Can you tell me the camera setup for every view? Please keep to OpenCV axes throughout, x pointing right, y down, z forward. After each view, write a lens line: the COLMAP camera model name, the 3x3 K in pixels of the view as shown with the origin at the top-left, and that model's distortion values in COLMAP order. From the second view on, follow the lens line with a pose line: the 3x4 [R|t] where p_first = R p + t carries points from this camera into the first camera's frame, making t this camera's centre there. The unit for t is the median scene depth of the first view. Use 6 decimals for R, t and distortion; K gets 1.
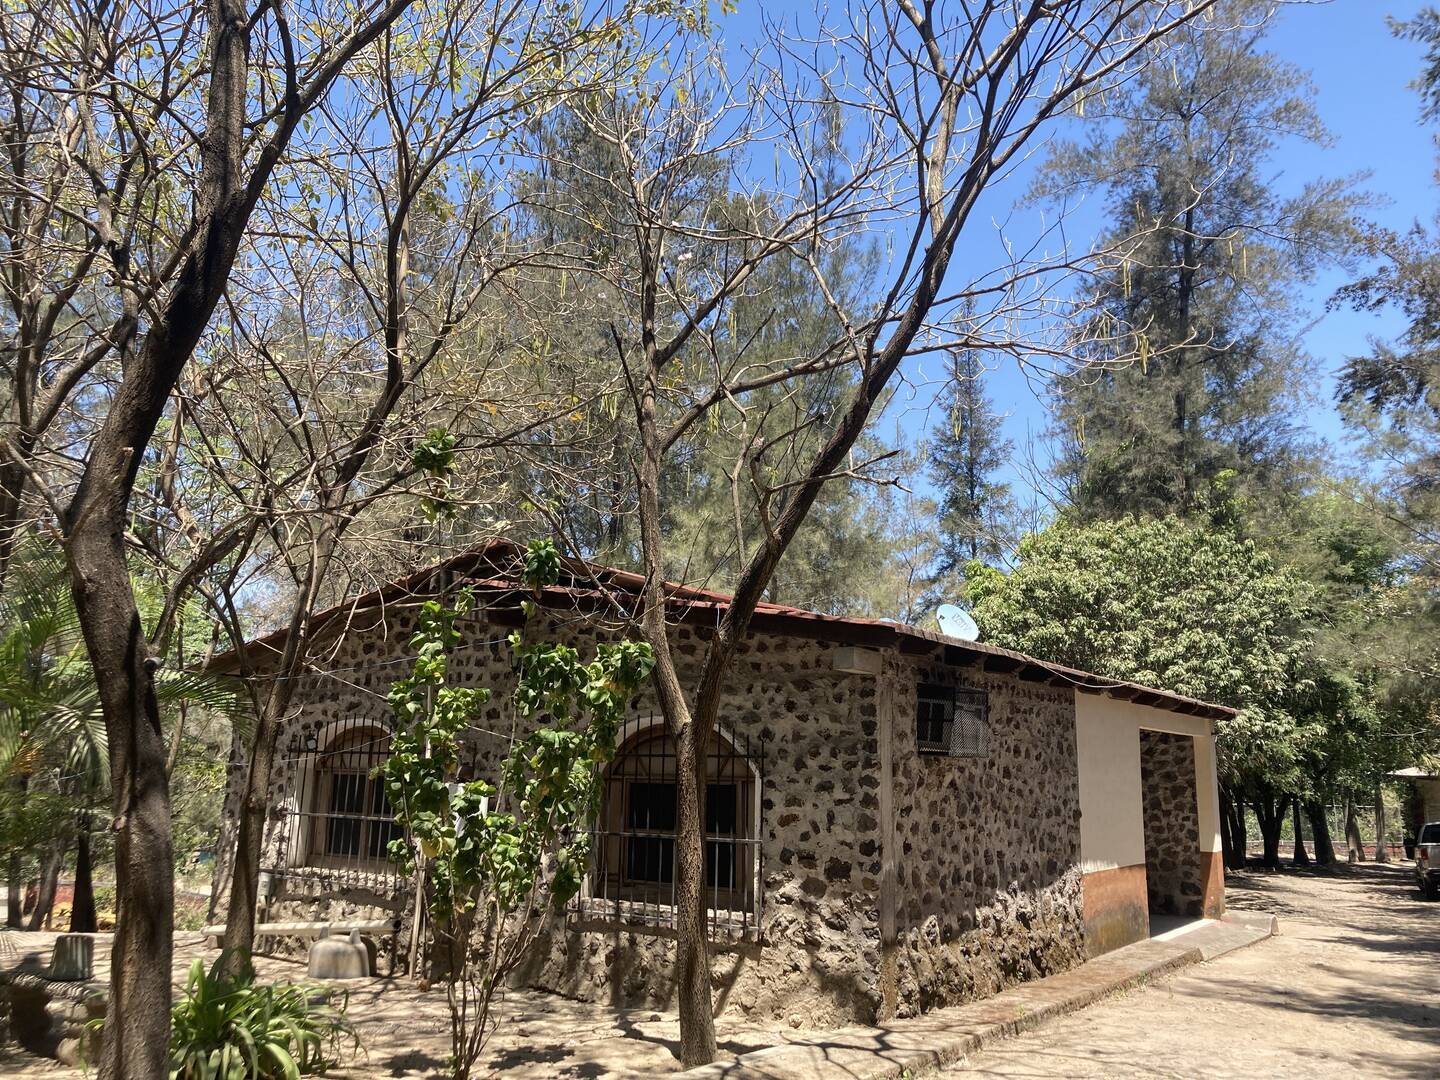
lens RADIAL K [[1179.1, 0, 715.0], [0, 1179.1, 522.1], [0, 0, 1]] dist [0.024322, -0.033551]
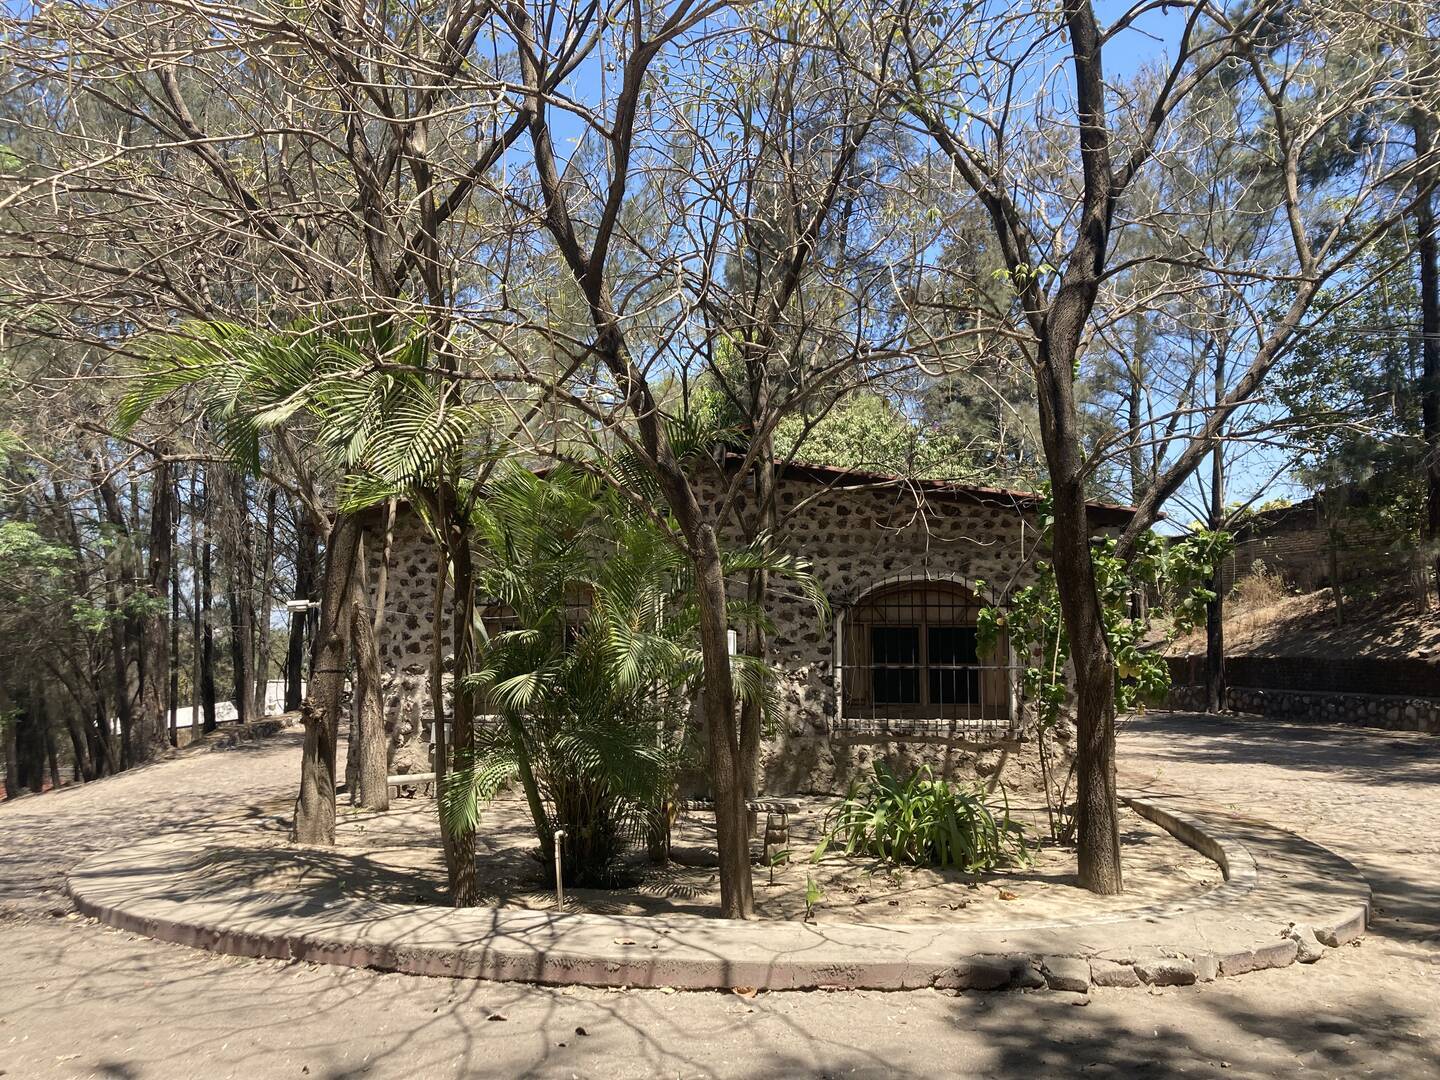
lens RADIAL K [[1179.1, 0, 717.0], [0, 1179.1, 537.6], [0, 0, 1]] dist [0.024322, -0.033551]
pose [[0.862898, 0.020021, 0.504981, -0.958689], [-0.090605, 0.989154, 0.115607, 0.000010], [-0.497189, -0.145511, 0.855354, 0.045618]]
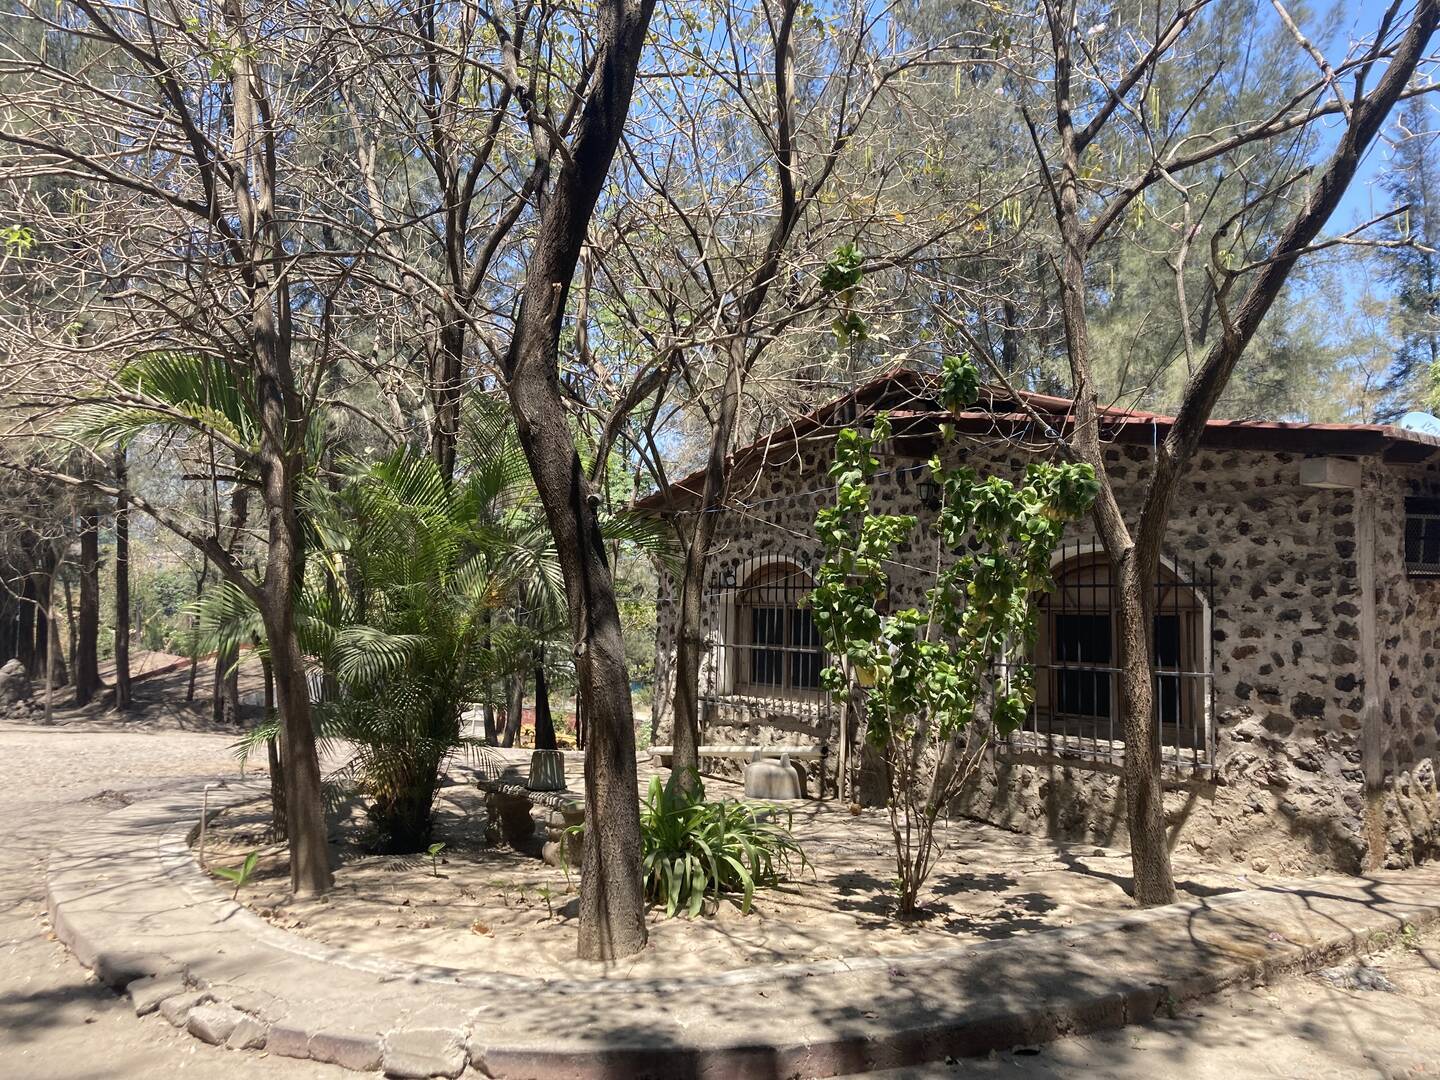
lens RADIAL K [[1179.1, 0, 722.5], [0, 1179.1, 518.0], [0, 0, 1]] dist [0.024322, -0.033551]
pose [[0.949296, -0.033266, -0.312618, -0.030976], [0.073449, 0.990335, 0.117652, 0.014891], [0.305682, -0.134648, 0.942565, 0.038966]]
